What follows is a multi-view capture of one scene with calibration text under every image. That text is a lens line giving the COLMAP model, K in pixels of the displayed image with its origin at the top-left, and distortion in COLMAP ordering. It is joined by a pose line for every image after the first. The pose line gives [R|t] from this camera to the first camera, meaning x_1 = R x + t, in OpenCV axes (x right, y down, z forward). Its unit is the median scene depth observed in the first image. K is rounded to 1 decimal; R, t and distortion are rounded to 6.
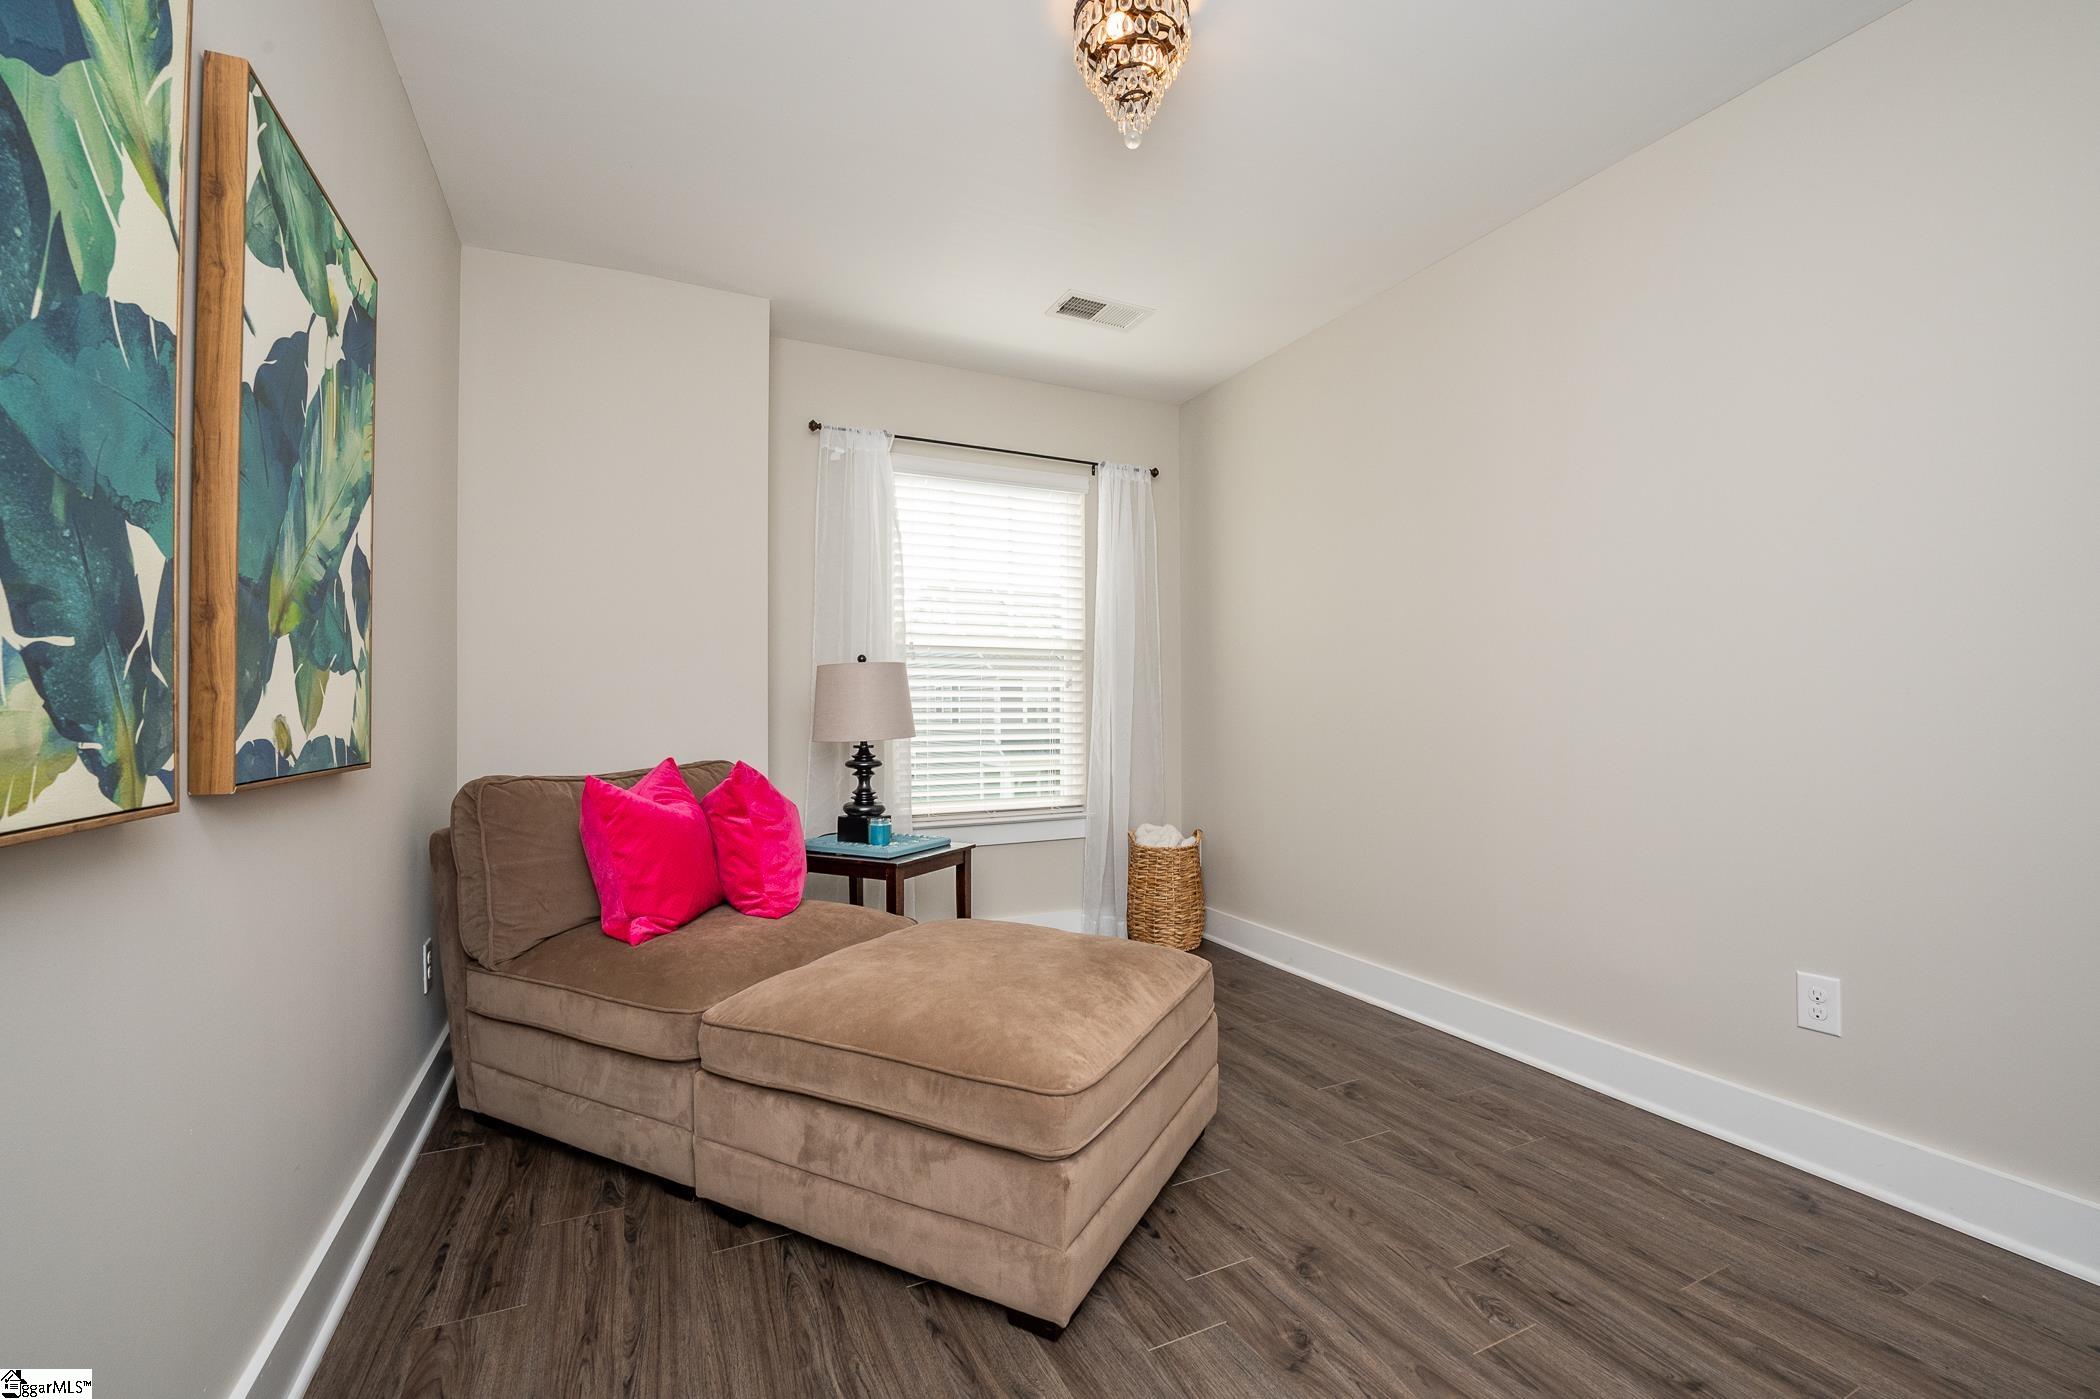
lens RADIAL K [[876.7, 0, 1051.1], [0, 876.7, 707.1], [0, 0, 1]] dist [-0.019157, 0.000358]
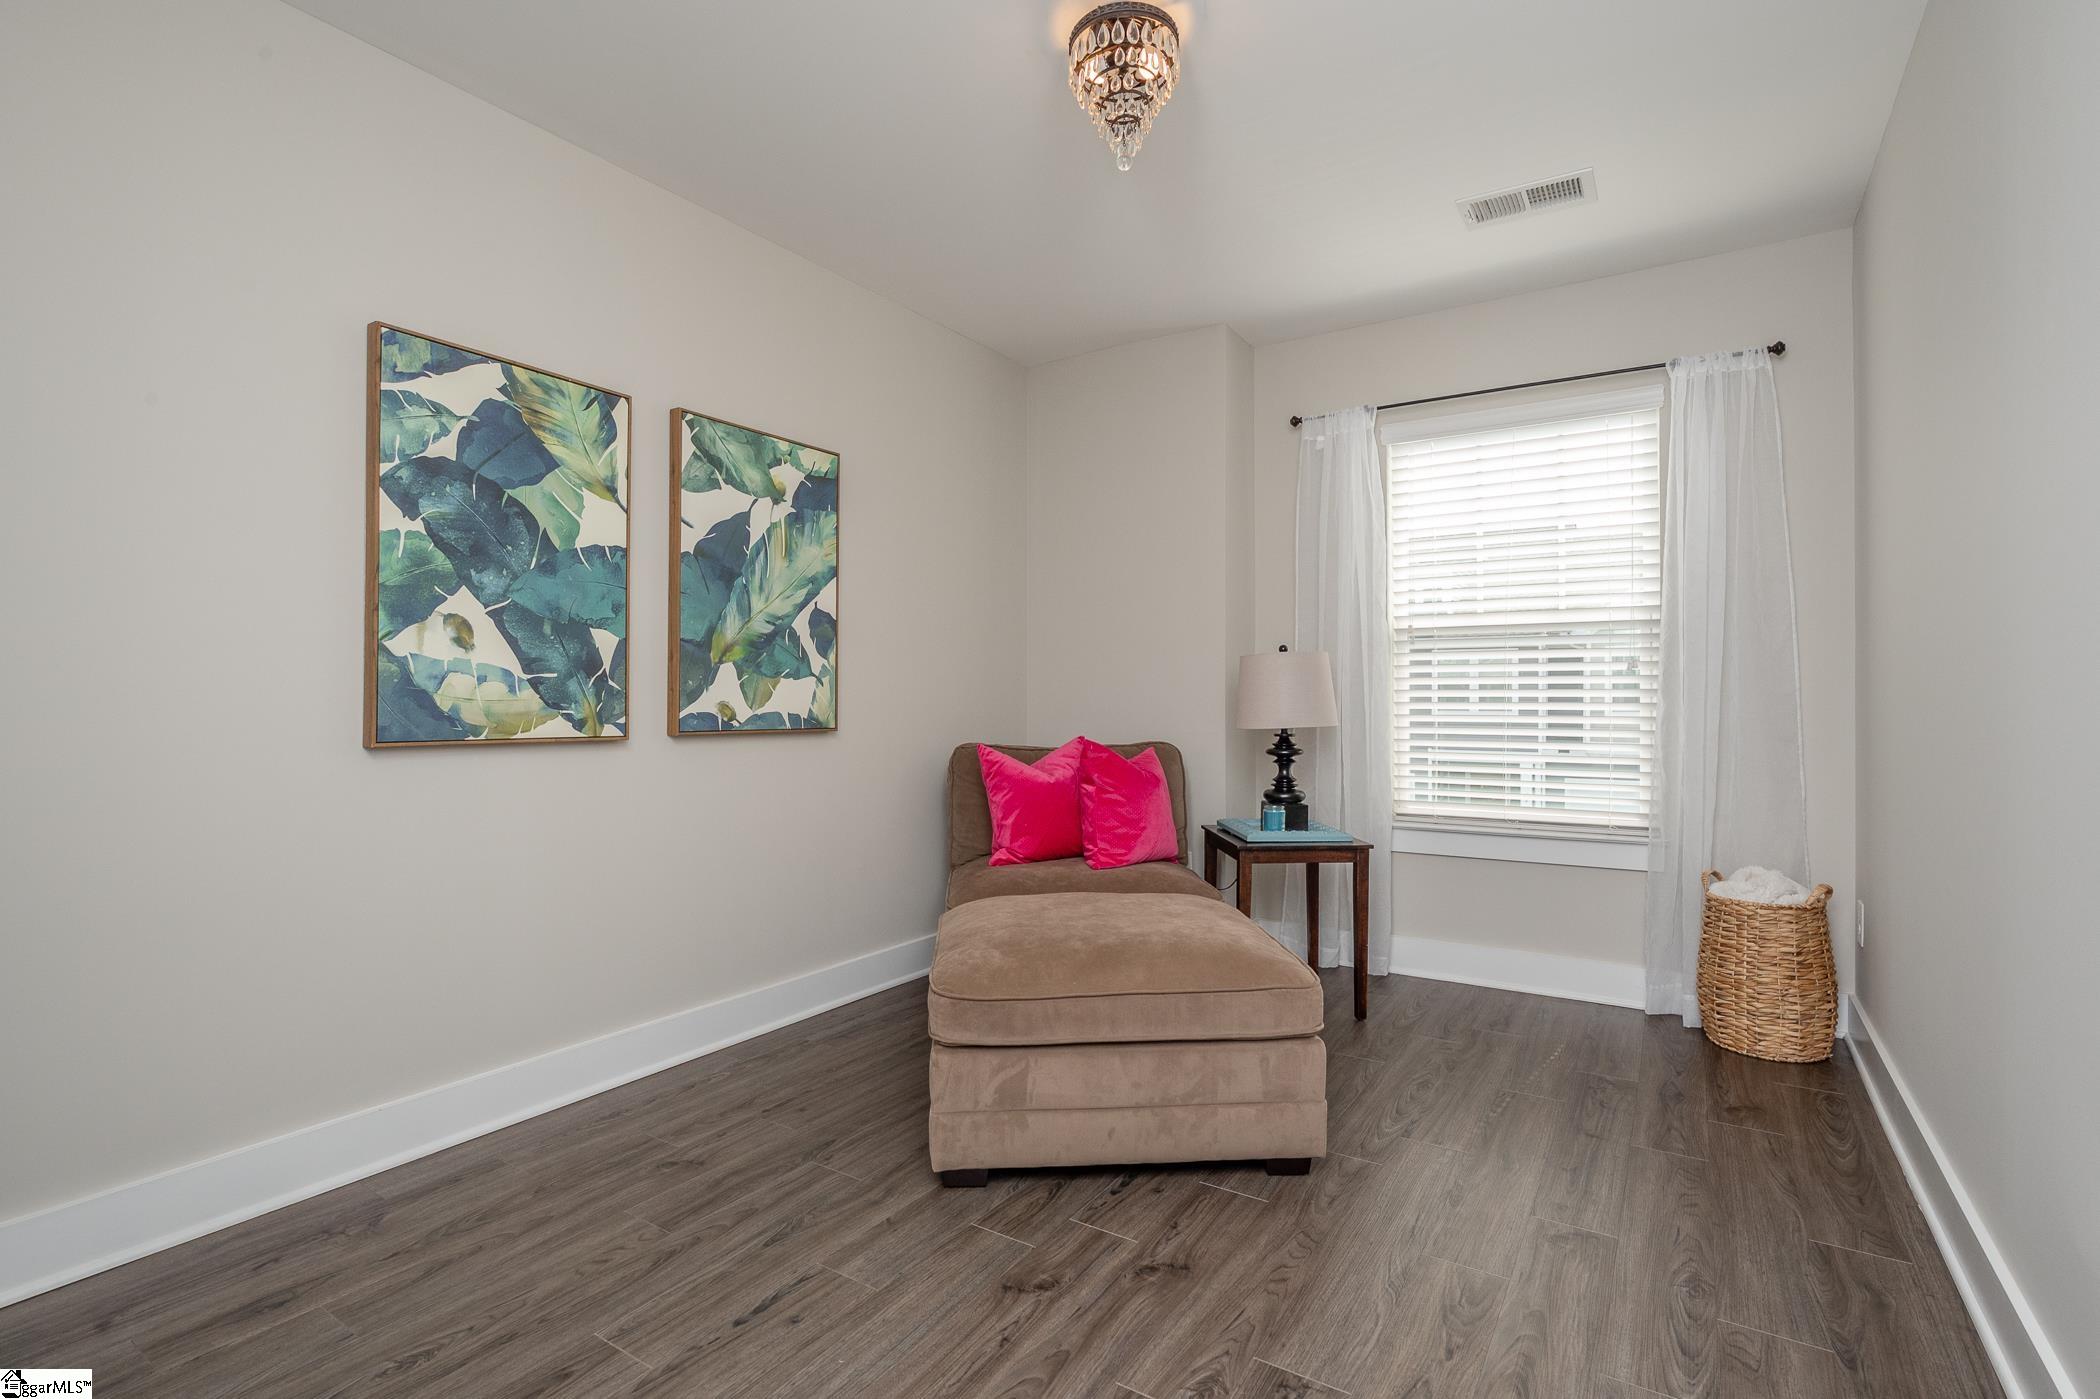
lens RADIAL K [[977.4, 0, 1050.0], [0, 977.4, 699.5], [0, 0, 1]] dist [-0.009613, -0.000355]
pose [[0.522739, 0.004735, -0.852480, 1.179752], [0.000615, 0.999982, 0.005931, -0.006123], [0.852493, -0.003625, 0.522726, 0.332267]]
